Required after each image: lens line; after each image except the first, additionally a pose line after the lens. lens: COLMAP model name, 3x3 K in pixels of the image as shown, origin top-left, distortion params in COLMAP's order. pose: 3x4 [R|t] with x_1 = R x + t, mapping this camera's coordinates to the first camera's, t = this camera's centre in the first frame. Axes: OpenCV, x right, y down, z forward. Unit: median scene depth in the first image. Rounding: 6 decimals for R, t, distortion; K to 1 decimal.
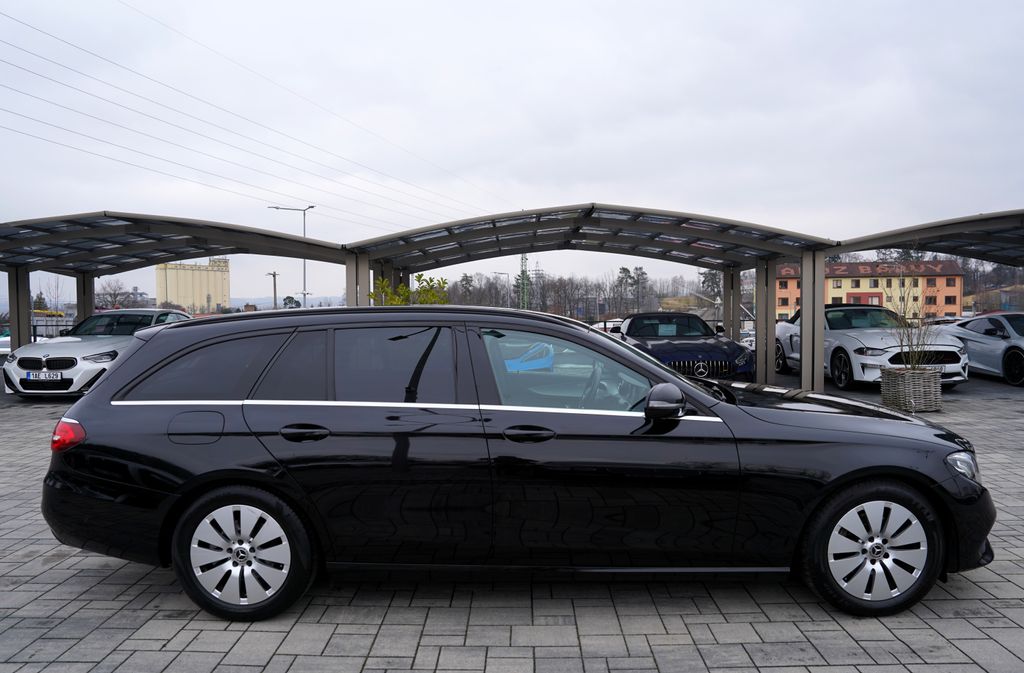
lens RADIAL K [[692.7, 0, 511.4], [0, 692.7, 337.2], [0, 0, 1]] dist [-0.046432, 0.021262]
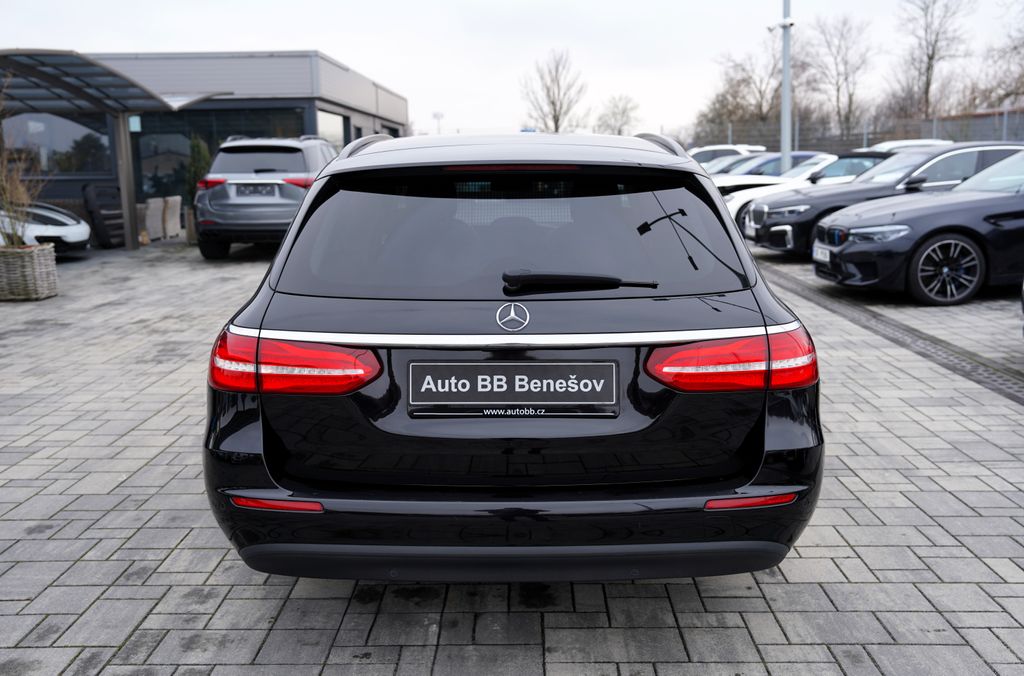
lens RADIAL K [[950.5, 0, 513.5], [0, 950.5, 340.7], [0, 0, 1]] dist [0.022850, 0.000000]
pose [[0.001318, -0.172058, 0.985086, -1.405598], [0.059757, 0.983340, 0.171673, -0.007017], [-0.998212, 0.058640, 0.011577, 1.224878]]
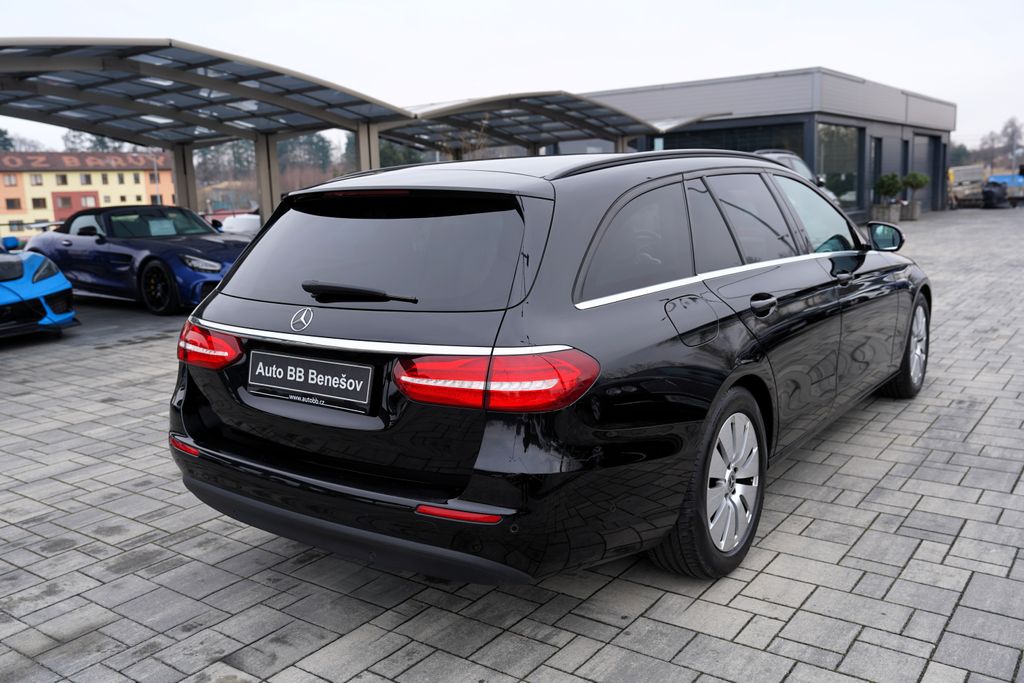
lens RADIAL K [[870.4, 0, 512.4], [0, 870.4, 335.5], [0, 0, 1]] dist [0.005414, -0.002376]
pose [[0.573838, -0.145430, 0.805953, -1.222142], [0.066342, 0.989127, 0.131247, 0.021887], [-0.816277, -0.021846, 0.577247, 0.633945]]
